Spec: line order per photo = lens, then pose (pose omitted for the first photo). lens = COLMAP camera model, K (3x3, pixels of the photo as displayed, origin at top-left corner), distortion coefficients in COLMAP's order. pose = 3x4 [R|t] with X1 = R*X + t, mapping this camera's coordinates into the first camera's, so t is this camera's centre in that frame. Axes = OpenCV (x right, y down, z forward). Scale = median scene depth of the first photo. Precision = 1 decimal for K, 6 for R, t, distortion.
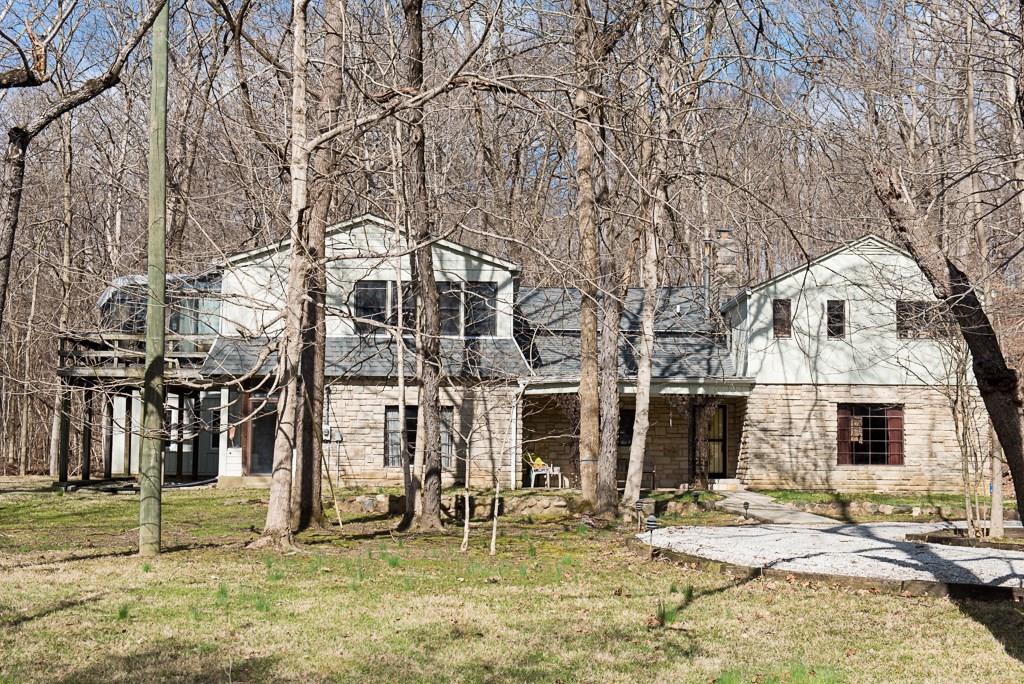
lens RADIAL K [[1420.2, 0, 512.9], [0, 1420.2, 338.0], [0, 0, 1]] dist [-0.012109, 0.000000]
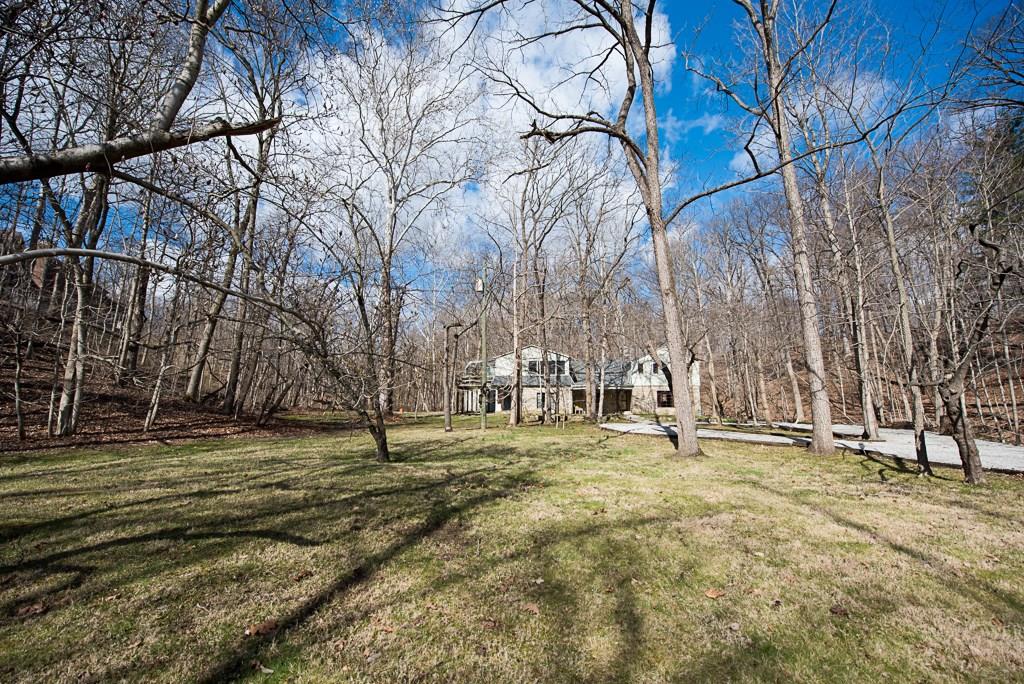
lens RADIAL K [[397.9, 0, 515.5], [0, 397.9, 340.4], [0, 0, 1]] dist [0.009329, -0.001895]
pose [[0.989946, -0.028904, -0.138461, 0.009538], [0.017838, 0.996594, -0.080507, -0.010045], [0.140316, 0.077227, 0.987090, -0.120987]]
